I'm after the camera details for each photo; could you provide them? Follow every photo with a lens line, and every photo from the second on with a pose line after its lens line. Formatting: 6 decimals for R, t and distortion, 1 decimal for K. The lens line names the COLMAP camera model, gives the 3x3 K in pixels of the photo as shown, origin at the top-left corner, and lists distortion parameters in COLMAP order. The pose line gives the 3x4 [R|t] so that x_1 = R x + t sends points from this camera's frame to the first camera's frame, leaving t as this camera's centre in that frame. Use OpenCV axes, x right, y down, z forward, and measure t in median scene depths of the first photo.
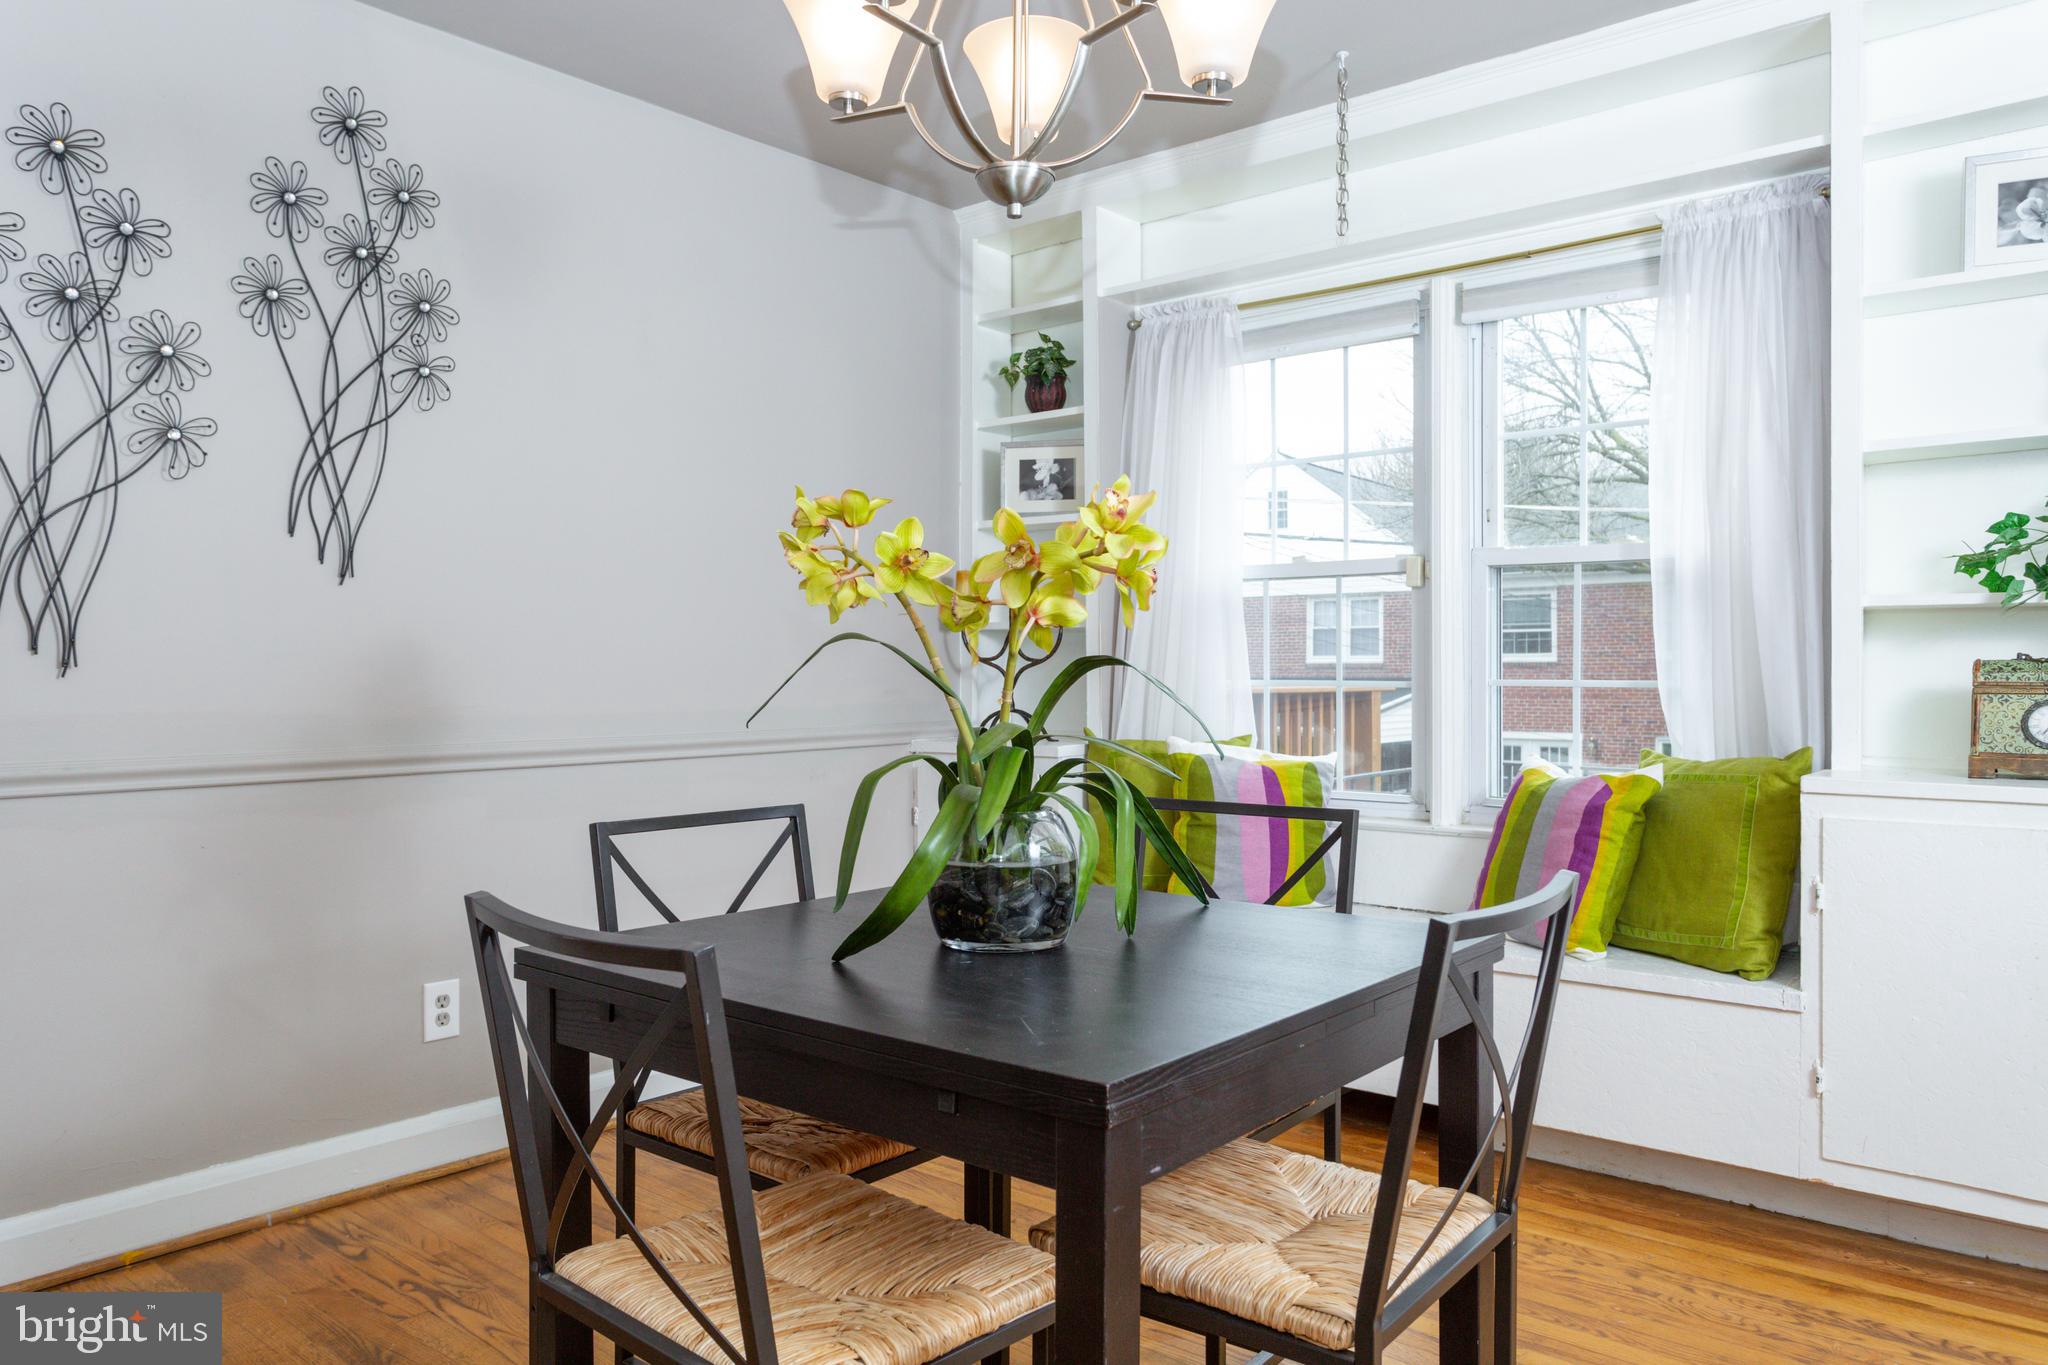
lens RADIAL K [[1456.3, 0, 1024.0], [0, 1456.3, 682.5], [0, 0, 1]] dist [0.018999, 0.002312]
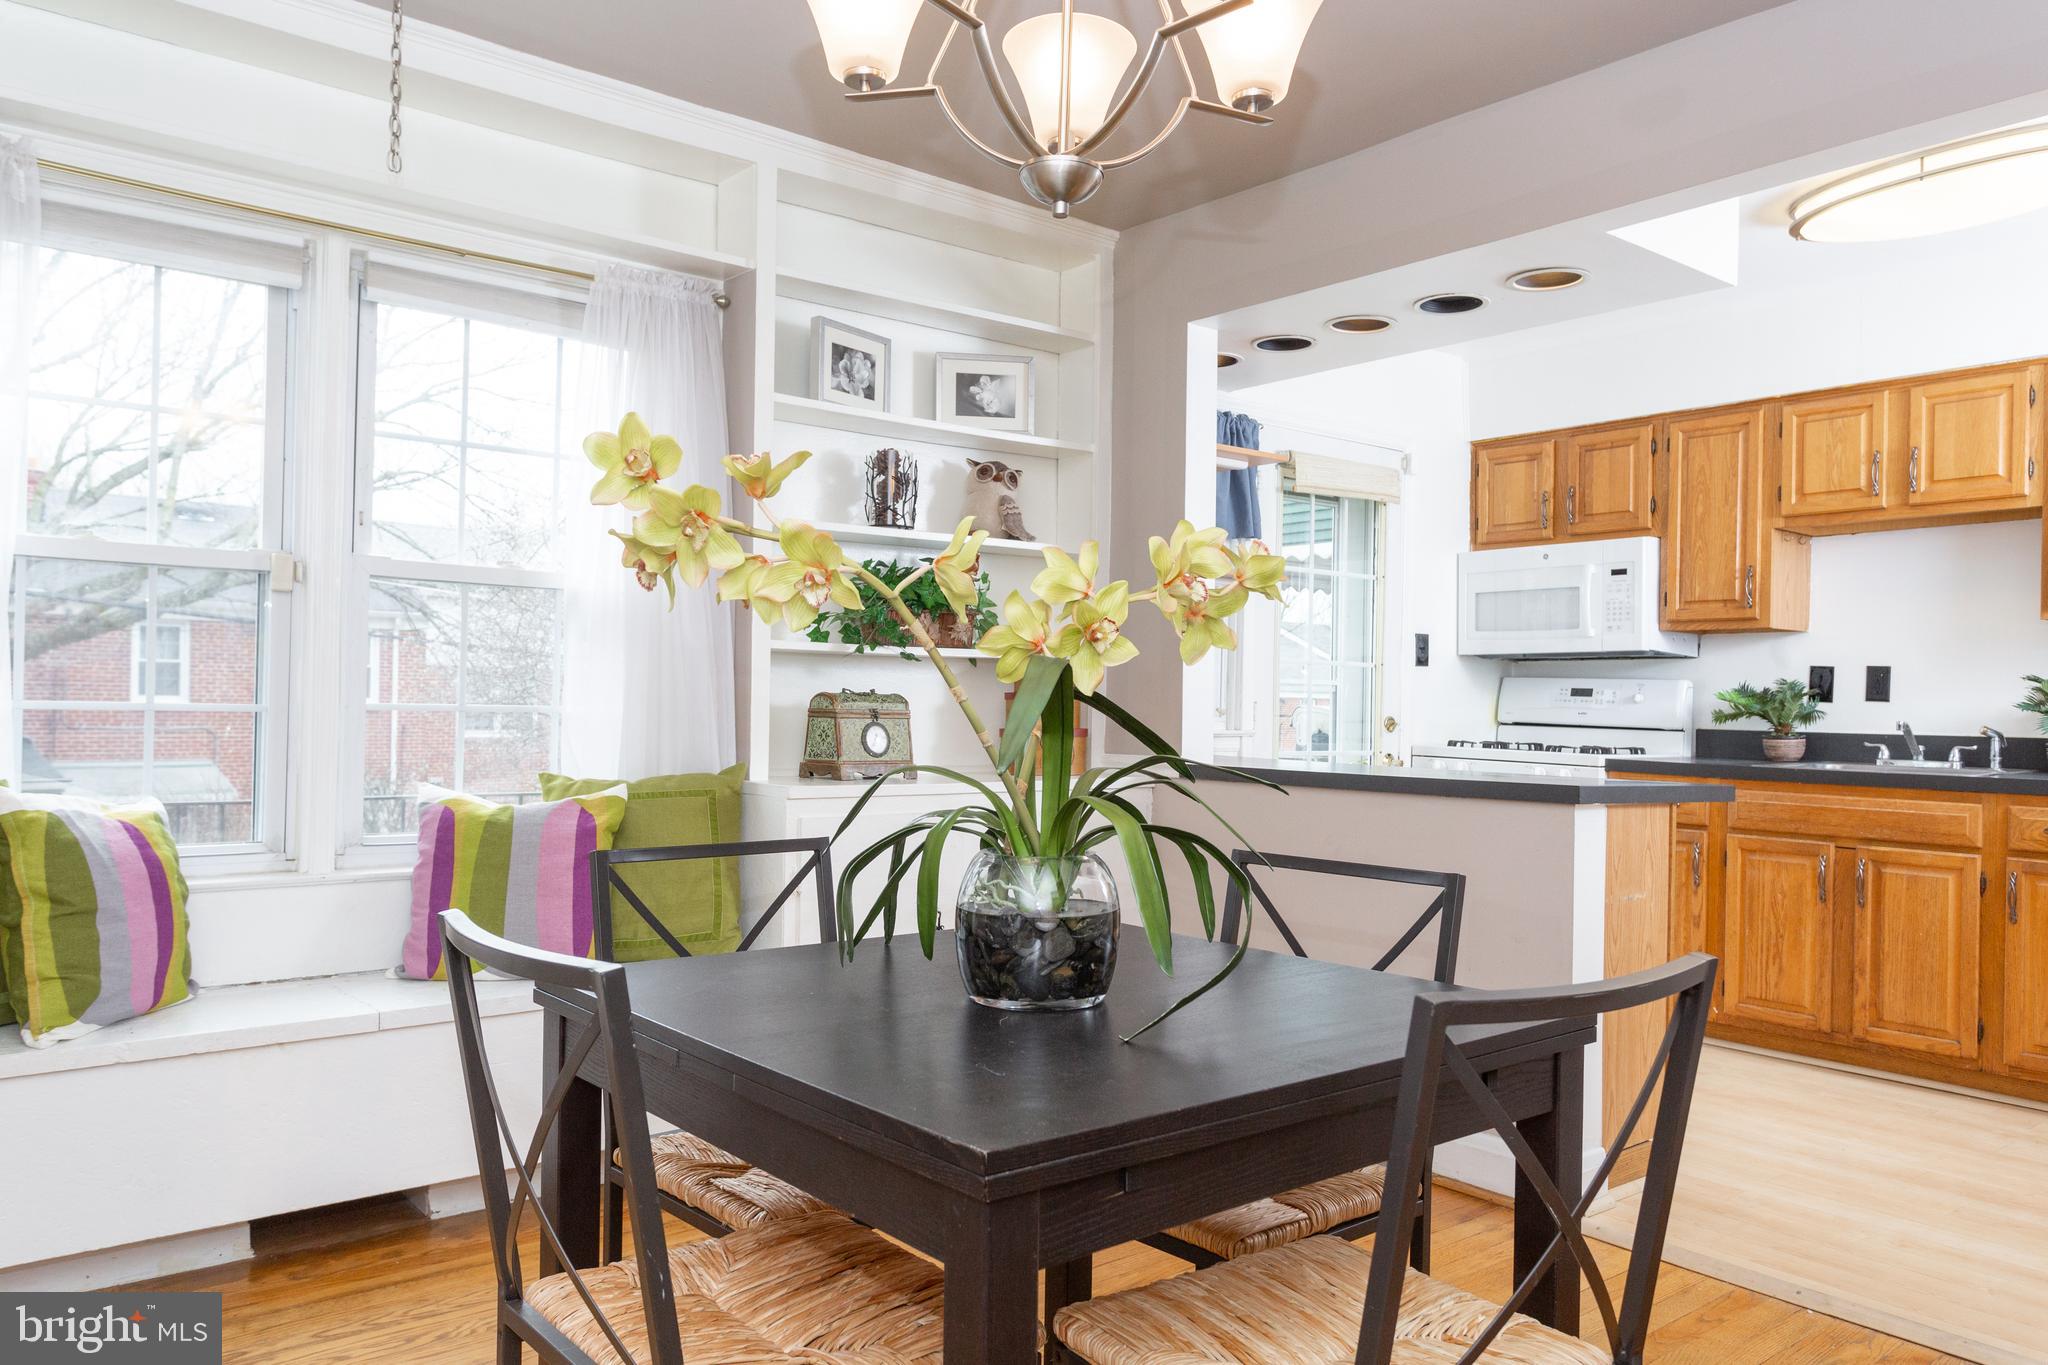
lens RADIAL K [[1460.5, 0, 1012.4], [0, 1460.5, 694.6], [0, 0, 1]] dist [-0.001637, 0.005087]
pose [[0.188644, 0.008305, 0.982010, -0.565122], [-0.010916, 0.999920, -0.006359, -0.006548], [-0.981985, -0.009520, 0.188720, 0.522146]]
